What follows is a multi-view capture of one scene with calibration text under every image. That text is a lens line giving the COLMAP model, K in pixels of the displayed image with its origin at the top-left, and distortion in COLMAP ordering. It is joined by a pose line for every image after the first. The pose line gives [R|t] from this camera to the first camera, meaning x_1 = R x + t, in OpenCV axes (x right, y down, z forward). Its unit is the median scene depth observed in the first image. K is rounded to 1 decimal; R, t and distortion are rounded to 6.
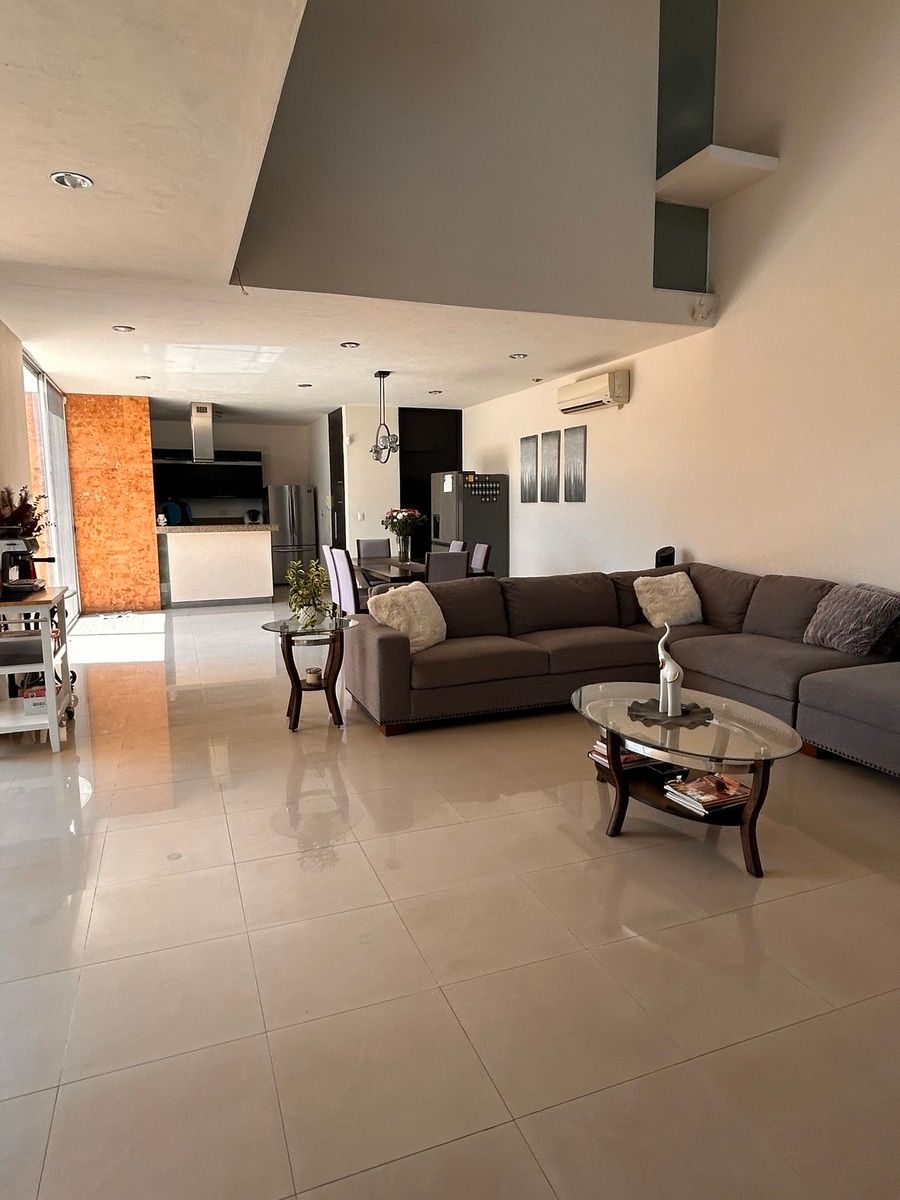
lens RADIAL K [[717.8, 0, 446.3], [0, 717.8, 596.2], [0, 0, 1]] dist [0.009791, 0.000901]
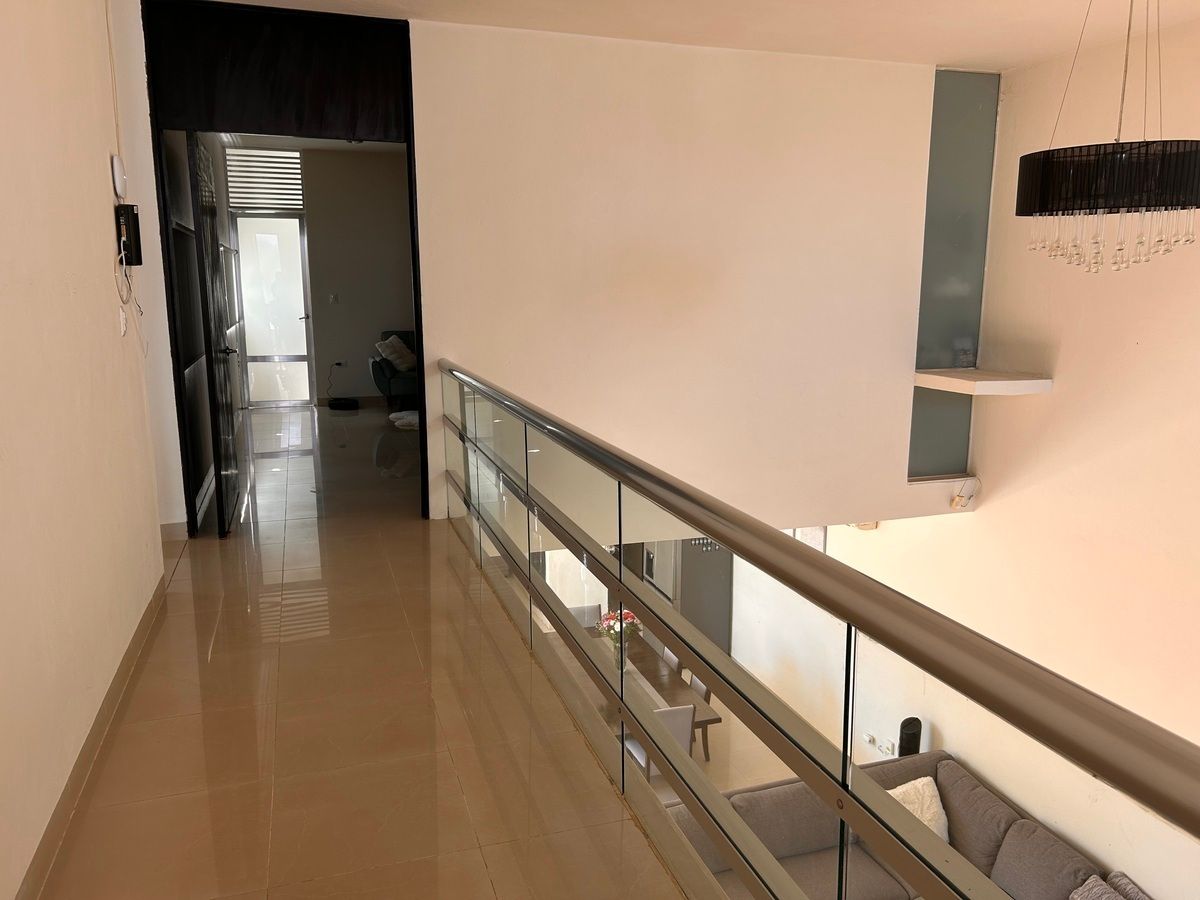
lens RADIAL K [[891.3, 0, 600.0], [0, 891.3, 448.0], [0, 0, 1]] dist [0.010044, 0.002592]
pose [[0.999161, 0.021557, -0.034827, -0.069547], [-0.019590, 0.998245, 0.055878, -0.535881], [0.035971, -0.055149, 0.997830, -0.153492]]
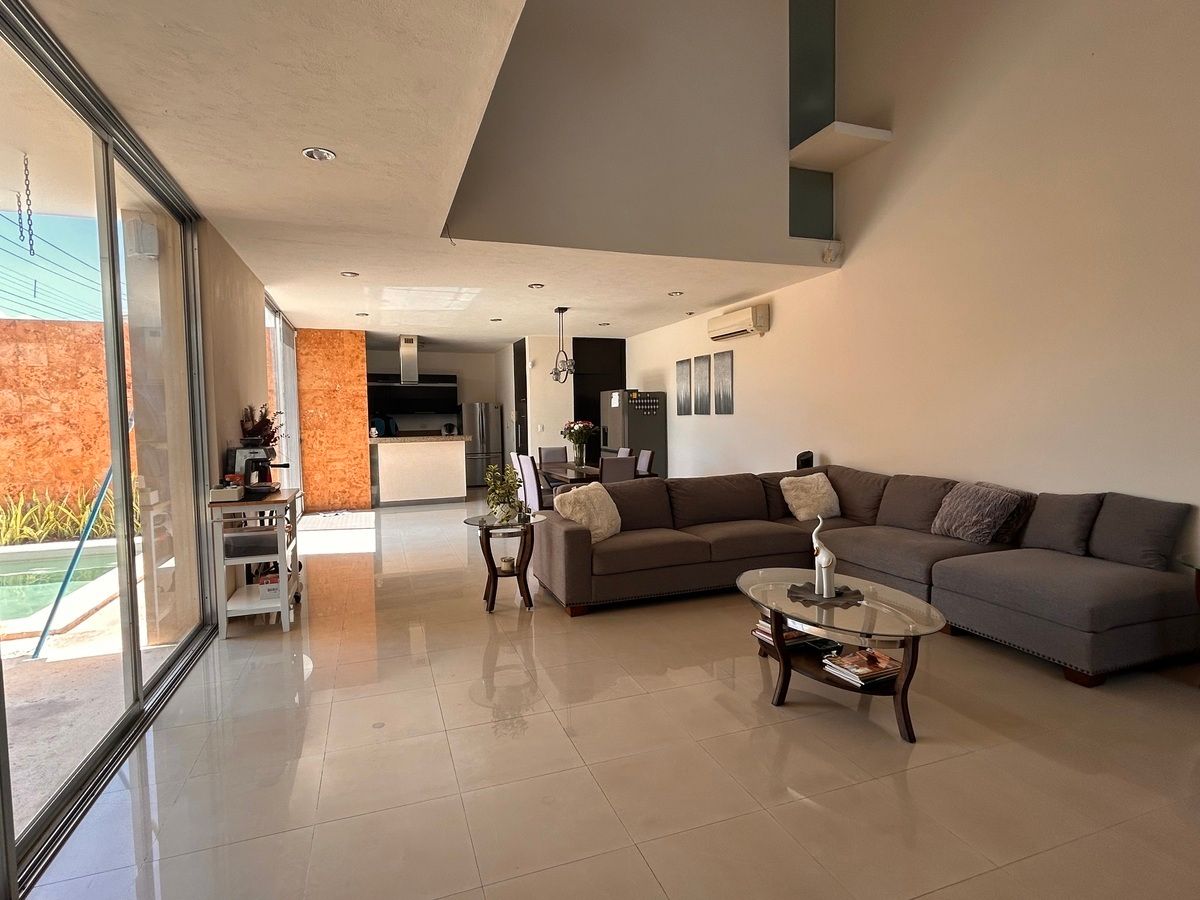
lens RADIAL K [[610.3, 0, 599.1], [0, 610.3, 451.2], [0, 0, 1]] dist [0.006592, 0.000929]
pose [[0.999895, -0.006753, -0.012834, -0.019809], [0.005780, 0.997215, -0.074354, 0.002930], [0.013300, 0.074272, 0.997149, 0.005278]]
